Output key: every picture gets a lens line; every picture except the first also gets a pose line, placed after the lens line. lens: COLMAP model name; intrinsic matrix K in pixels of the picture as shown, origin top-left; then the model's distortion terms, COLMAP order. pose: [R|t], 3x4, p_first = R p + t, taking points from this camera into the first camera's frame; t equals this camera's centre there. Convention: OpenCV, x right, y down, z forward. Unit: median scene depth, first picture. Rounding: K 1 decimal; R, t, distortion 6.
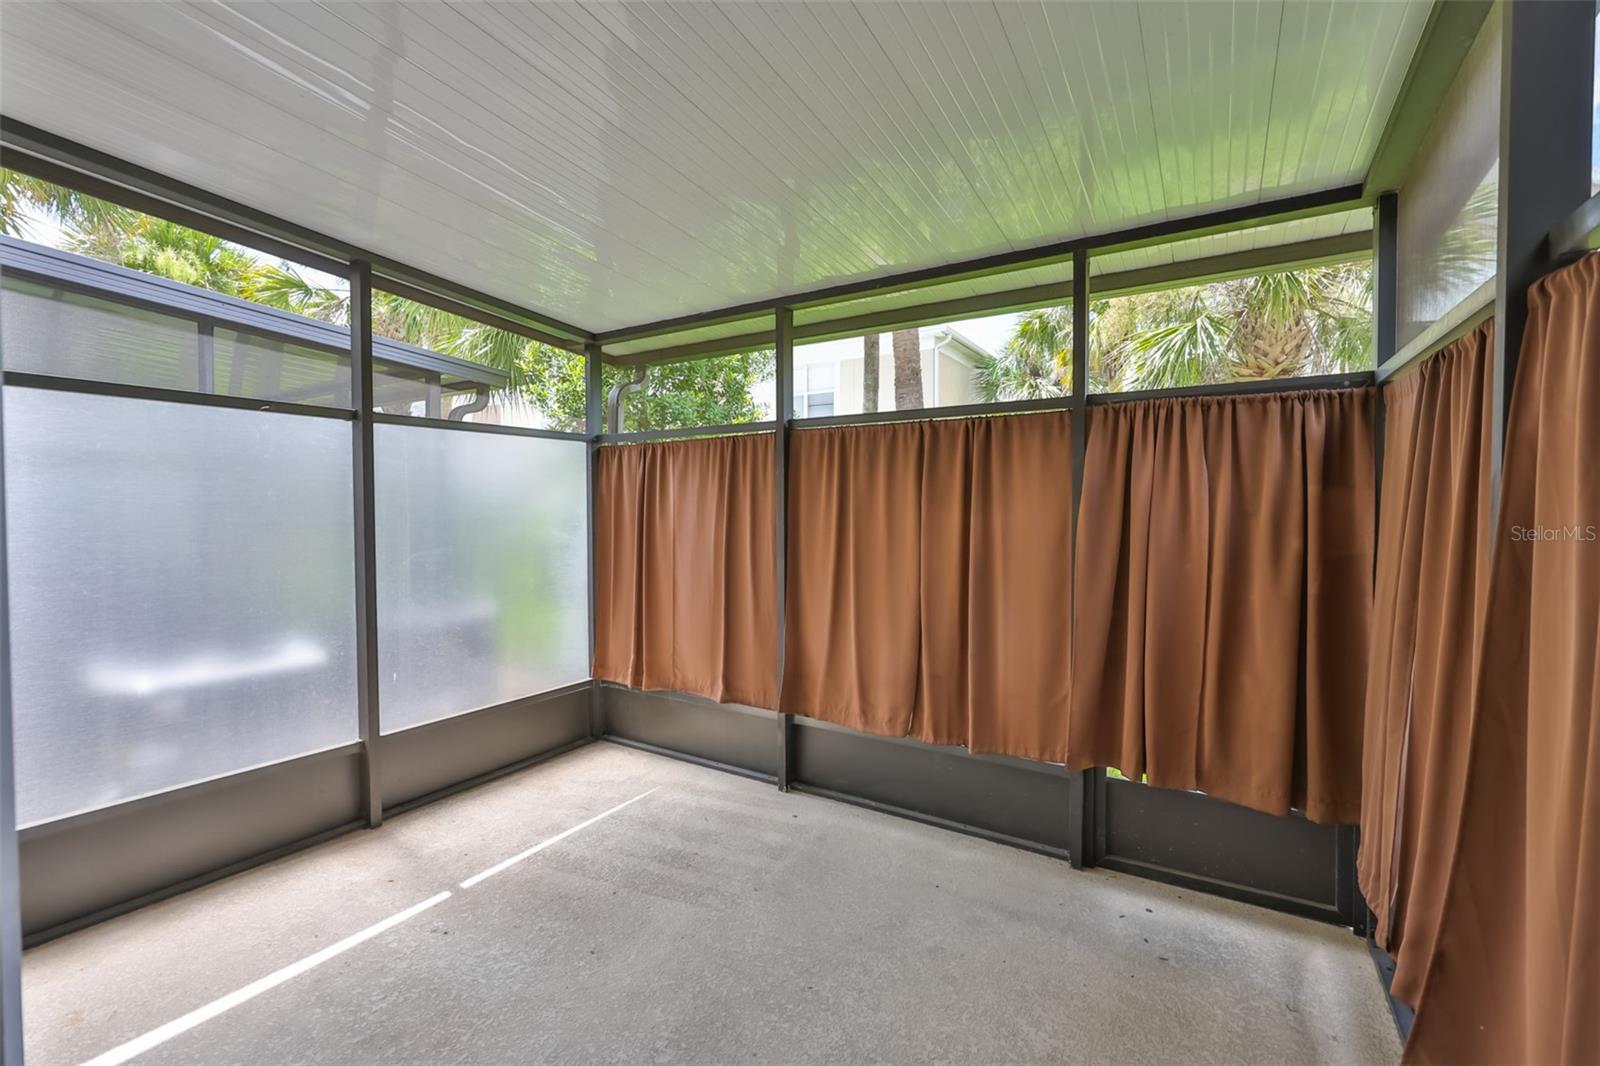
lens RADIAL K [[676.7, 0, 800.0], [0, 676.7, 533.0], [0, 0, 1]] dist [-0.003088, -0.000441]
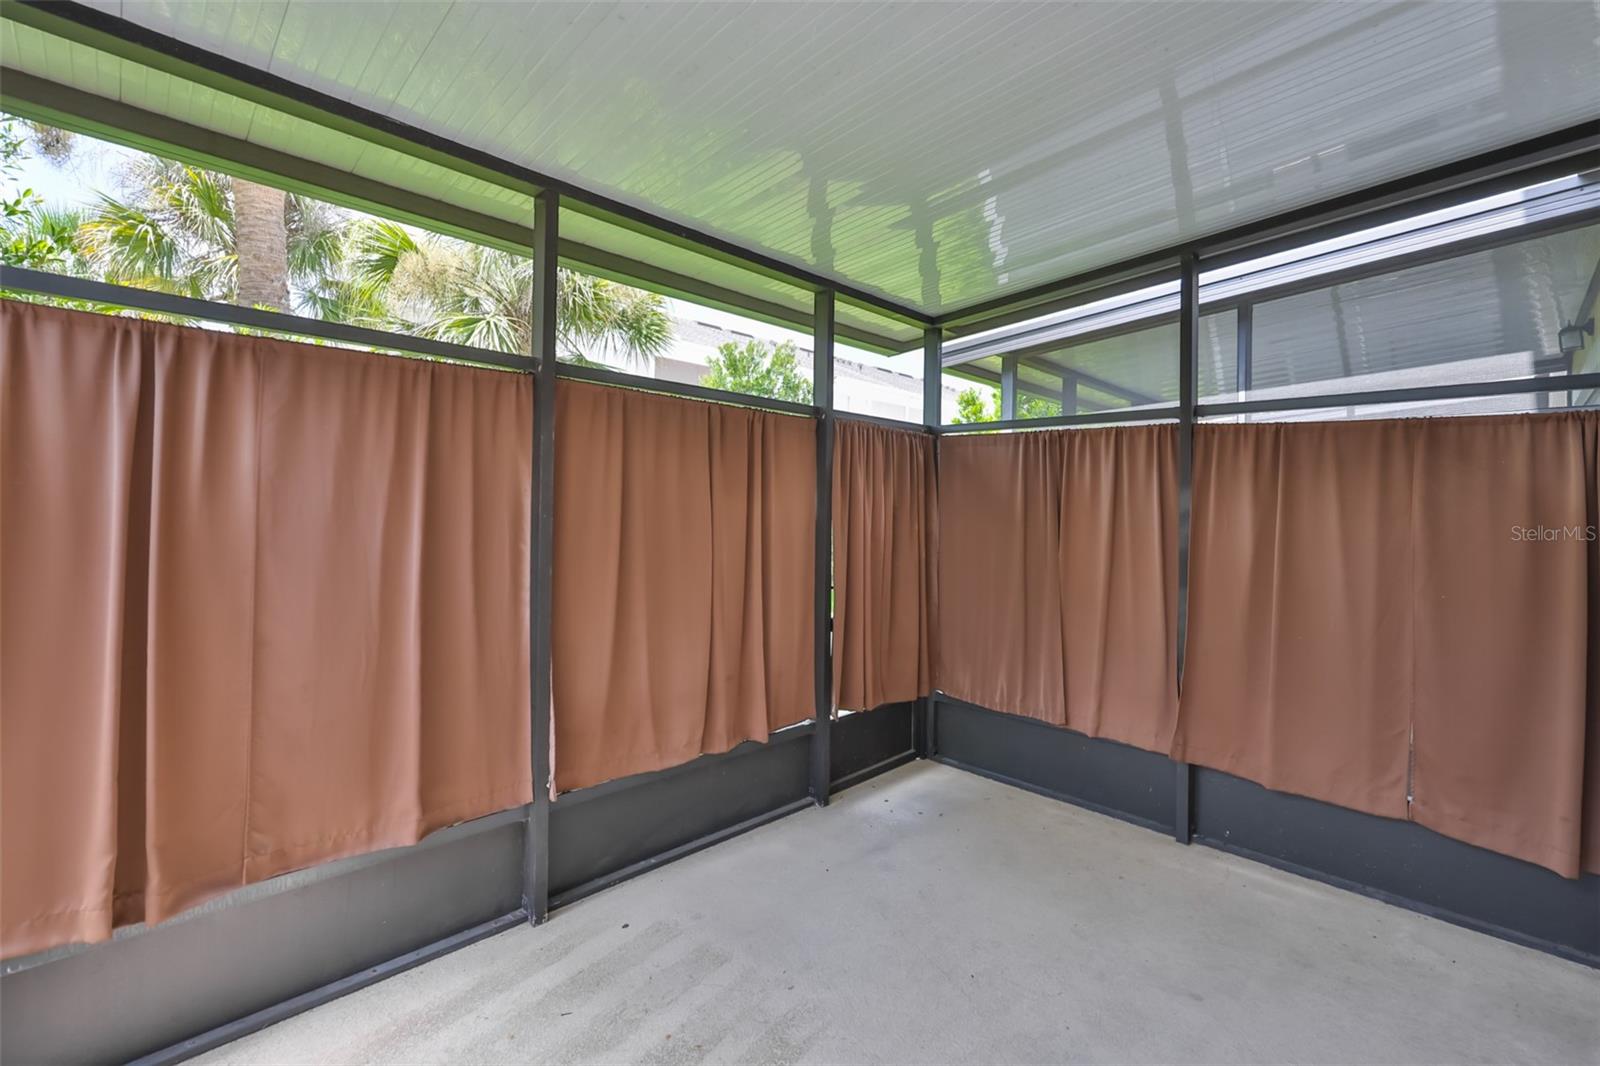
lens RADIAL K [[676.7, 0, 800.0], [0, 676.7, 533.0], [0, 0, 1]] dist [-0.003088, -0.000441]
pose [[0.241411, -0.016567, 0.970281, -0.692016], [0.022234, 0.999686, 0.011537, 0.000803], [-0.970168, 0.018788, 0.241704, 0.686049]]
